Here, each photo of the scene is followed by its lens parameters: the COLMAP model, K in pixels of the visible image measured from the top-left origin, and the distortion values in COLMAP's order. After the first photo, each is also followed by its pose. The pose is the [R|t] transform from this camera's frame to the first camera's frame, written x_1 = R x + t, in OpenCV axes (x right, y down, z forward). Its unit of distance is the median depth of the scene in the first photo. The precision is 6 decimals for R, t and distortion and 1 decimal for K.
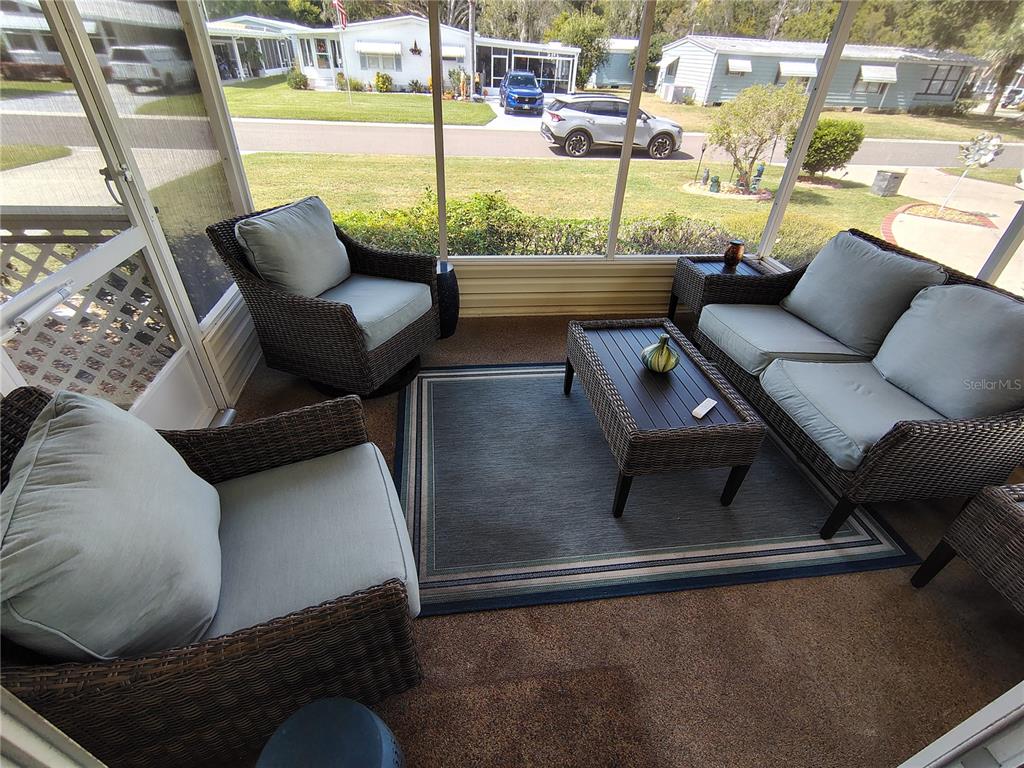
lens RADIAL K [[473.6, 0, 512.0], [0, 473.6, 384.0], [0, 0, 1]] dist [-0.002247, -0.000590]
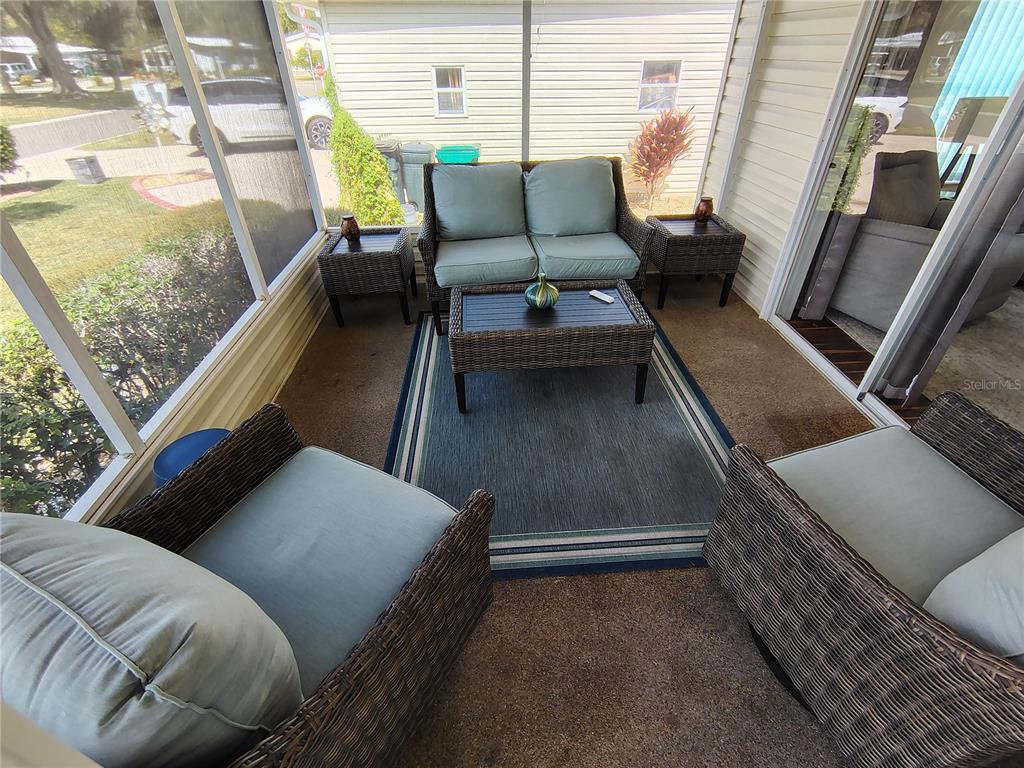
lens RADIAL K [[473.6, 0, 512.0], [0, 473.6, 384.0], [0, 0, 1]] dist [-0.002247, -0.000590]
pose [[0.077512, -0.607732, 0.790350, -0.665203], [0.580382, 0.672073, 0.459864, -0.452746], [-0.810647, 0.423060, 0.404810, 0.683790]]
